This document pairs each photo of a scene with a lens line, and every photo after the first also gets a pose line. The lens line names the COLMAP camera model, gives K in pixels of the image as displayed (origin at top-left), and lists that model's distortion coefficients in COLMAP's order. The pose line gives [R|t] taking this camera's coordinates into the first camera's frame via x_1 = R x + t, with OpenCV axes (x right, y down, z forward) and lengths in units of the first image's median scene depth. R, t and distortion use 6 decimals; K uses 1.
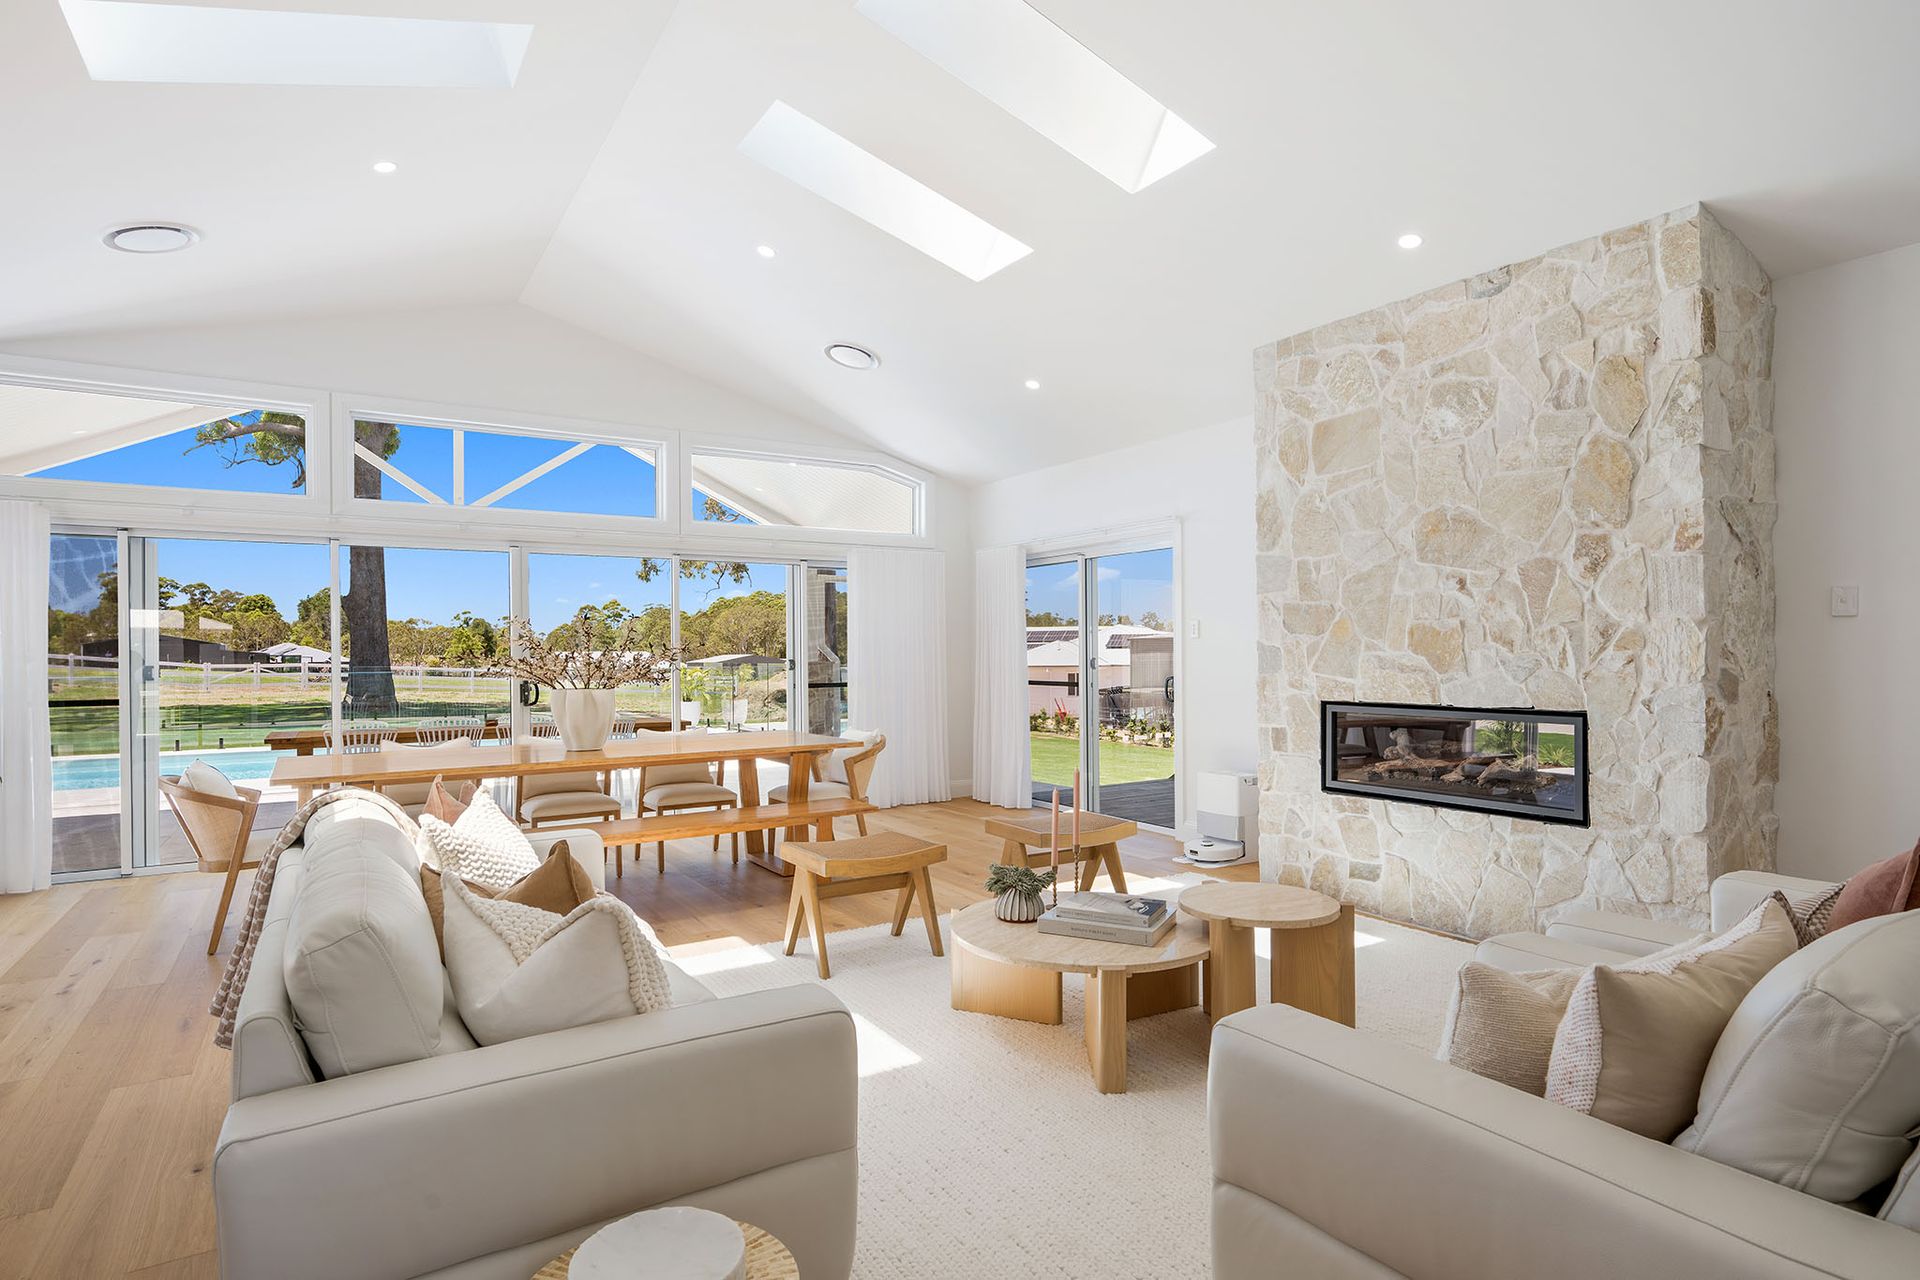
lens RADIAL K [[1007.0, 0, 960.6], [0, 1007.0, 649.7], [0, 0, 1]] dist [-0.001485, -0.000087]
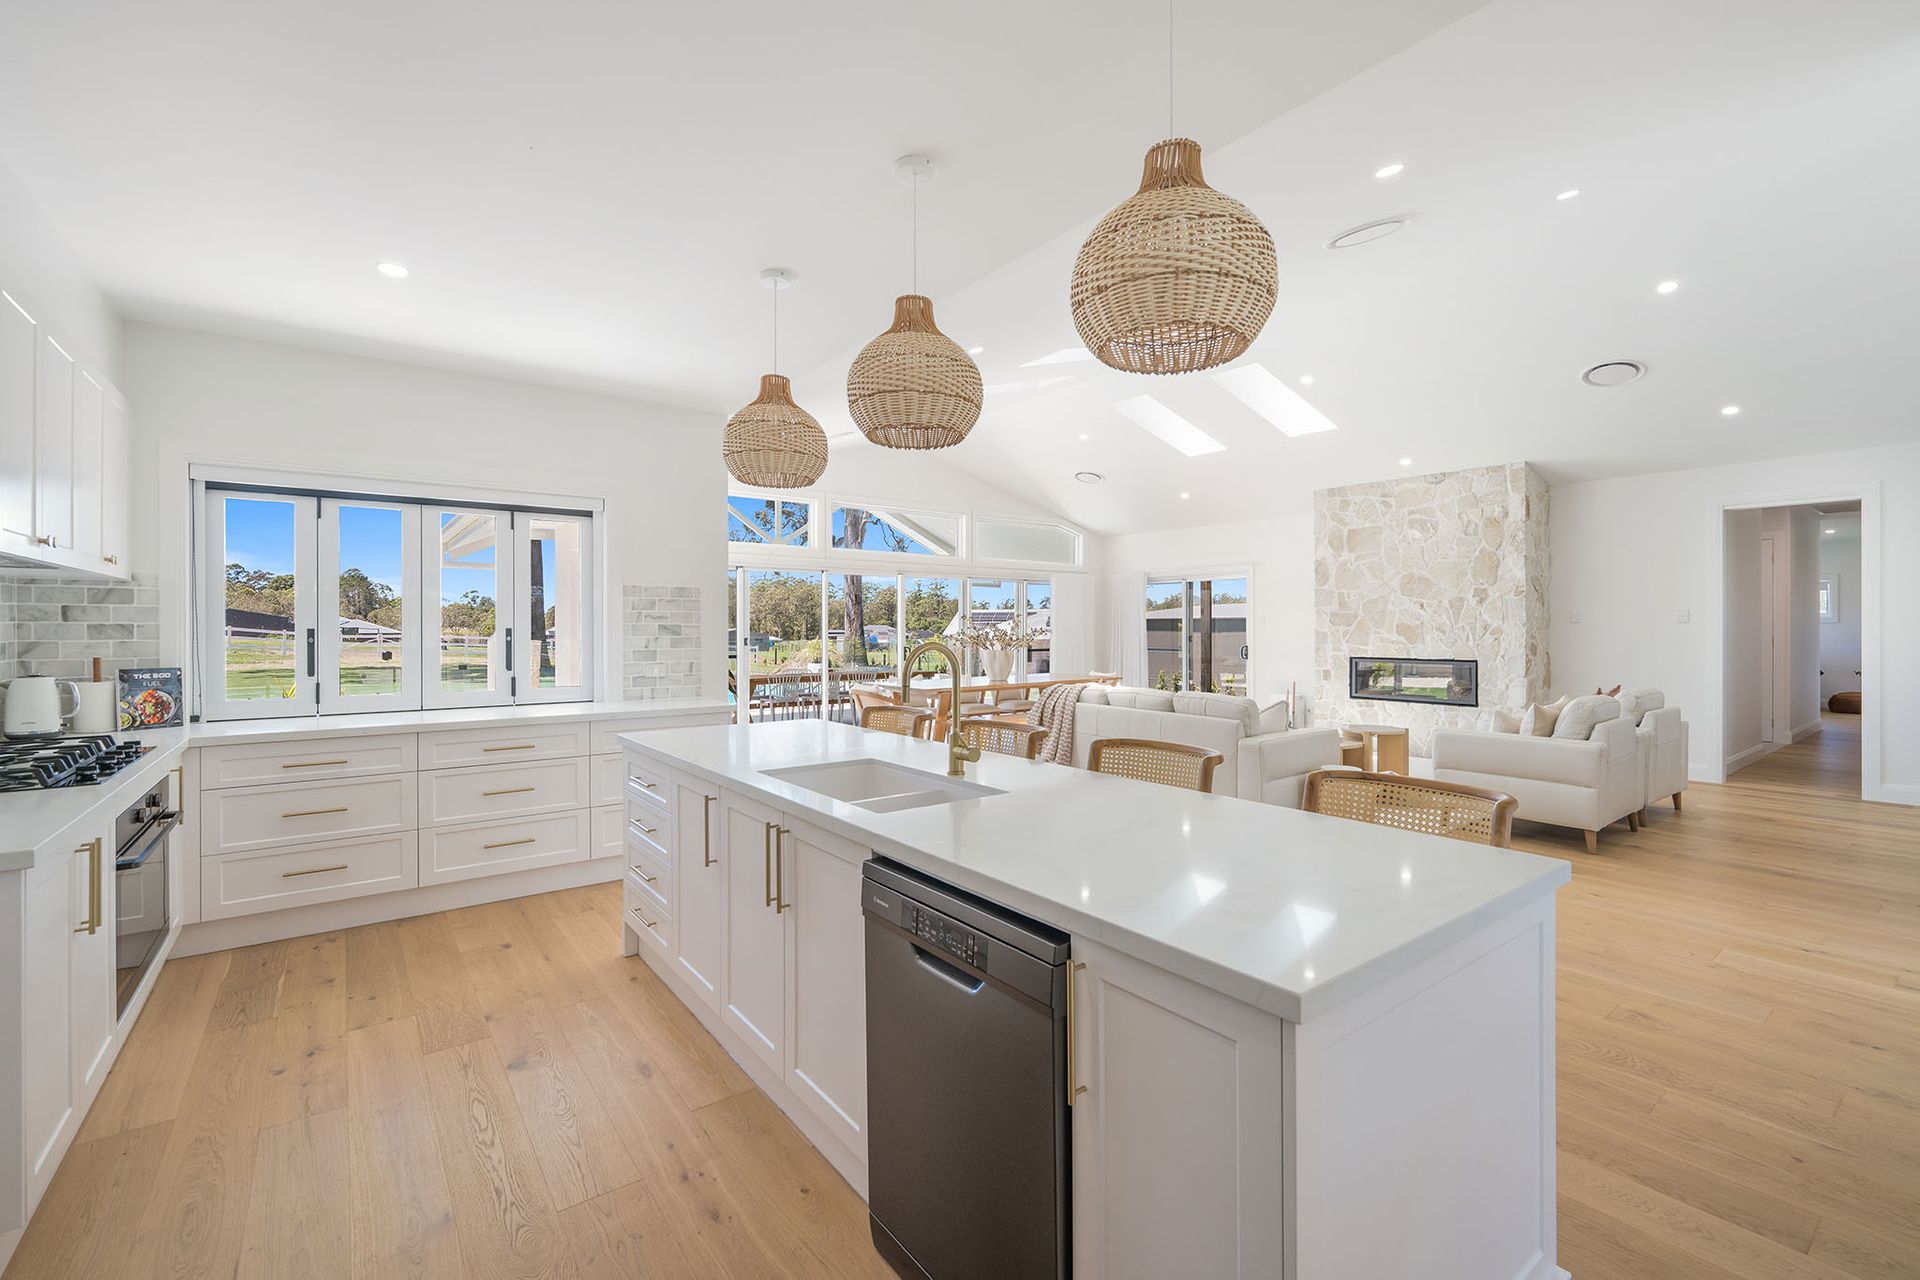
lens RADIAL K [[818.7, 0, 960.6], [0, 818.7, 626.9], [0, 0, 1]] dist [-0.000415, -0.000400]
pose [[0.996180, 0.006600, 0.087079, -0.621639], [-0.006674, 0.999978, 0.000553, -0.009244], [-0.087073, -0.001132, 0.996201, -0.676051]]
